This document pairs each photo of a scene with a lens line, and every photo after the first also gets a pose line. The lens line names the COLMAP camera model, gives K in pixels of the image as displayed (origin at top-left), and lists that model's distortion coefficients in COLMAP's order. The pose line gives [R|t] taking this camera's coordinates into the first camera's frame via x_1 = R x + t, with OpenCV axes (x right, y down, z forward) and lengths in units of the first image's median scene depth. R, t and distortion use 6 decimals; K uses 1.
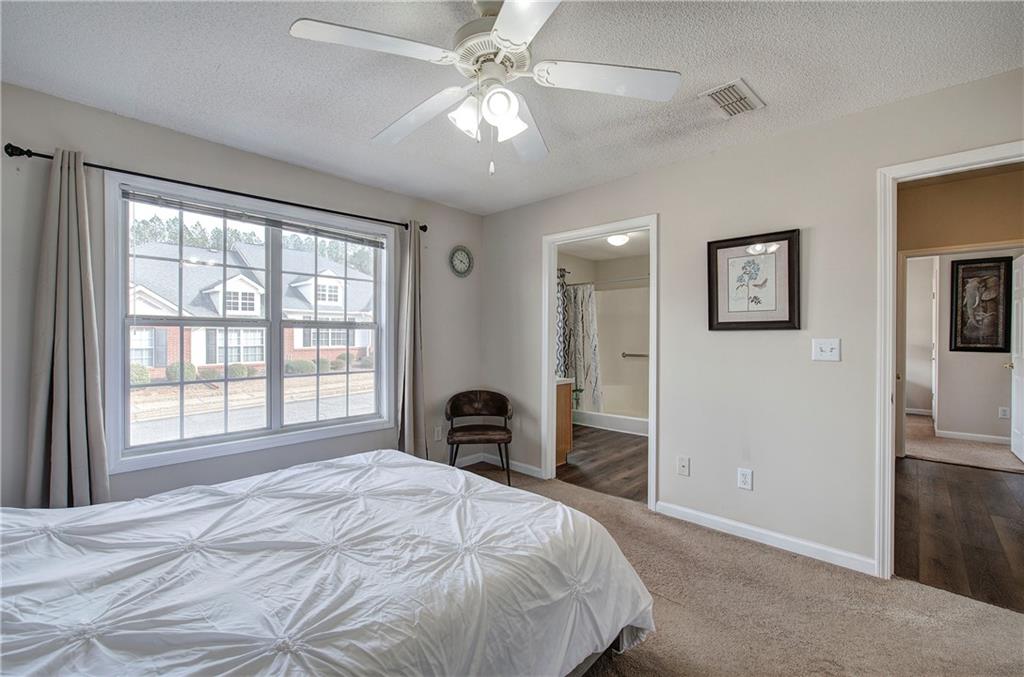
lens RADIAL K [[441.0, 0, 512.0], [0, 441.0, 338.5], [0, 0, 1]] dist [-0.003176, -0.000179]
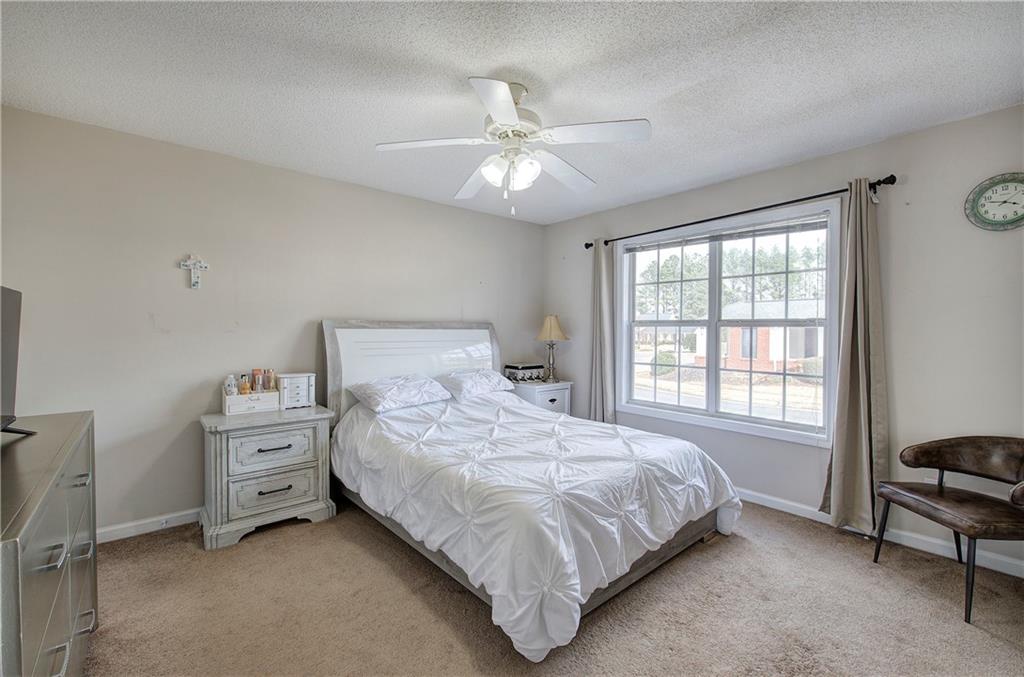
lens RADIAL K [[441.0, 0, 512.0], [0, 441.0, 338.5], [0, 0, 1]] dist [-0.003176, -0.000179]
pose [[-0.131917, 0.013190, -0.991173, 0.686365], [-0.013044, 0.999802, 0.015041, -0.004236], [0.991175, 0.014914, -0.131718, 0.609473]]
